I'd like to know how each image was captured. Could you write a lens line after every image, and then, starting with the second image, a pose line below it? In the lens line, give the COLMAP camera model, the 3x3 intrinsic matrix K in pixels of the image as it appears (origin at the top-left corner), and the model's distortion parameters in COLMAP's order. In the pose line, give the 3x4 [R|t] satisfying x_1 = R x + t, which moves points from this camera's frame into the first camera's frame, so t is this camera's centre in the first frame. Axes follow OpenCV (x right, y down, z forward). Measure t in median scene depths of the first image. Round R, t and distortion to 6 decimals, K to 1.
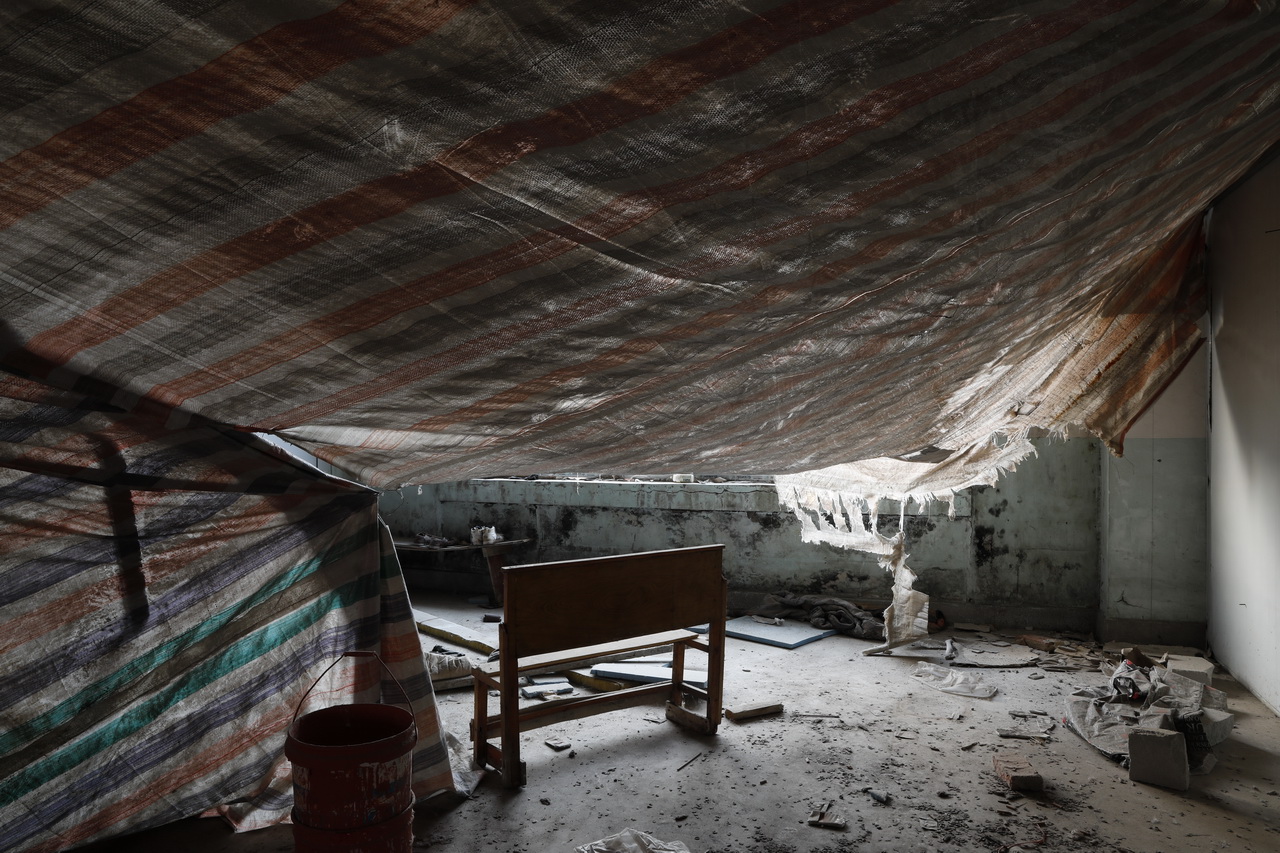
lens RADIAL K [[867.8, 0, 640.0], [0, 867.8, 426.5], [0, 0, 1]] dist [-0.110300, 0.087418]
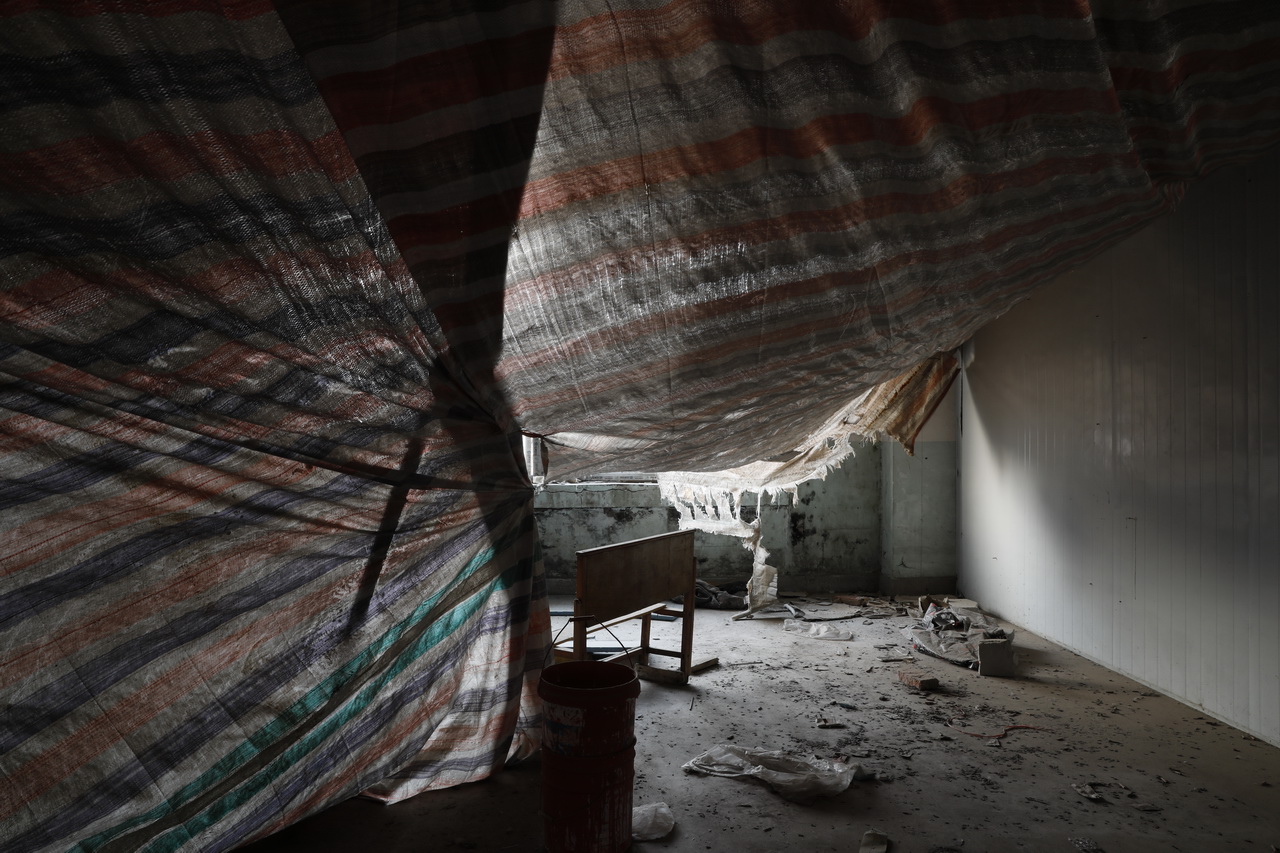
lens RADIAL K [[867.8, 0, 640.0], [0, 867.8, 426.5], [0, 0, 1]] dist [-0.110300, 0.087418]
pose [[0.919642, 0.003139, 0.392744, -0.361754], [-0.000152, 0.999971, -0.007638, 0.000262], [-0.392757, 0.006965, 0.919616, -0.084537]]
